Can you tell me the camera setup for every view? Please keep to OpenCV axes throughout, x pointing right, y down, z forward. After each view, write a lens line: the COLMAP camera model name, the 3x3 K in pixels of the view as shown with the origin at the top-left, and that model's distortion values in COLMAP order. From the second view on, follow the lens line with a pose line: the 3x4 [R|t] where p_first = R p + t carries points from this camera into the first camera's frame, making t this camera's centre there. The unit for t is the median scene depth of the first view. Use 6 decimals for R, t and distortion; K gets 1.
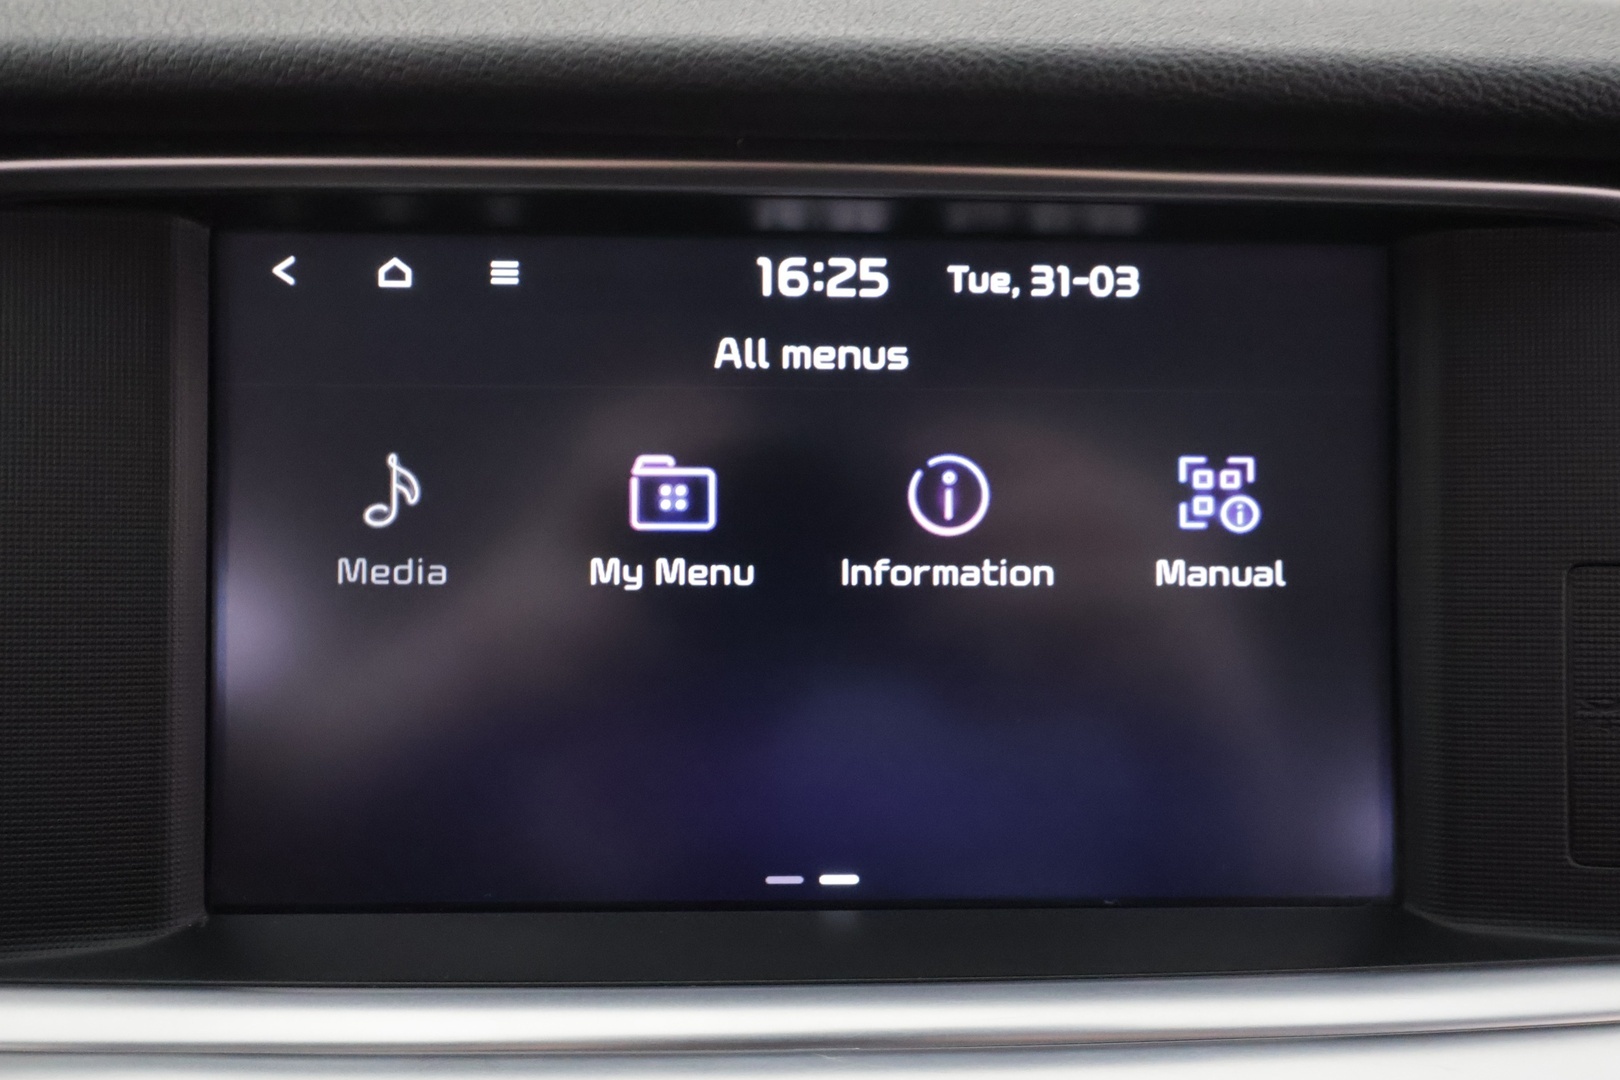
lens RADIAL K [[1266.7, 0, 816.1], [0, 1266.7, 552.7], [0, 0, 1]] dist [0.011731, -0.008462]
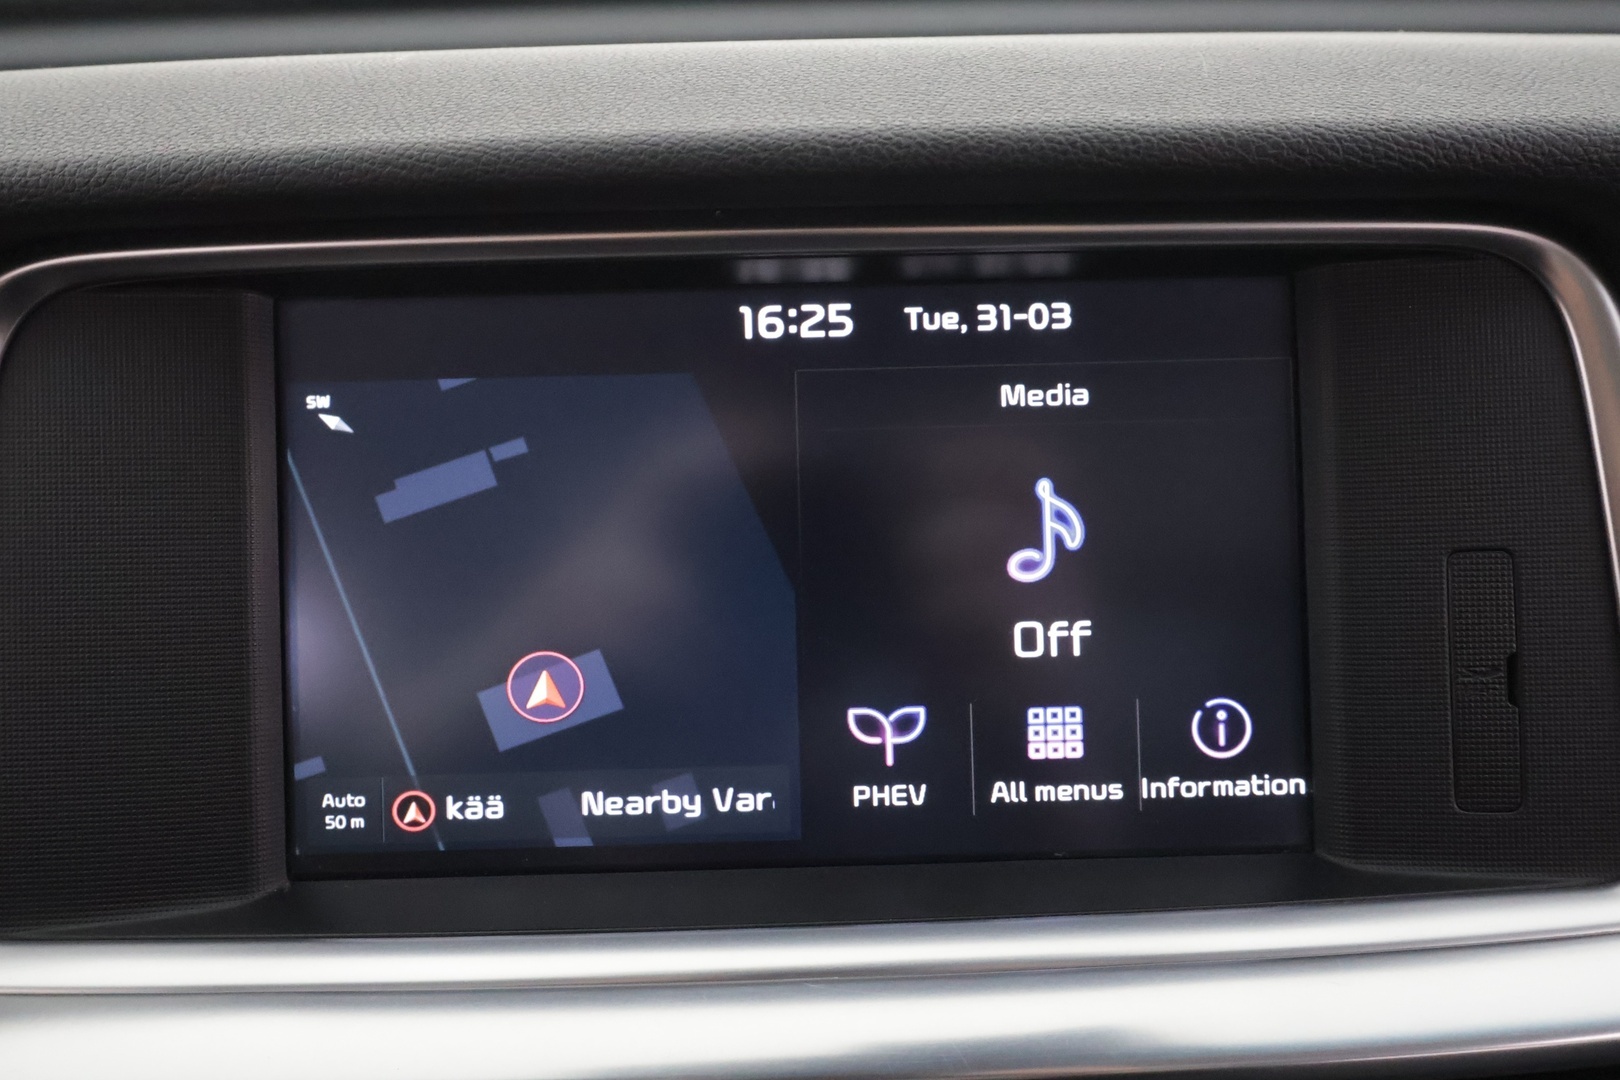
lens RADIAL K [[1266.7, 0, 813.8], [0, 1266.7, 553.5], [0, 0, 1]] dist [0.011731, -0.008462]
pose [[0.999069, -0.029725, -0.031252, 0.054451], [0.029857, 0.999547, 0.003754, -0.009635], [0.031127, -0.004684, 0.999504, -0.169206]]
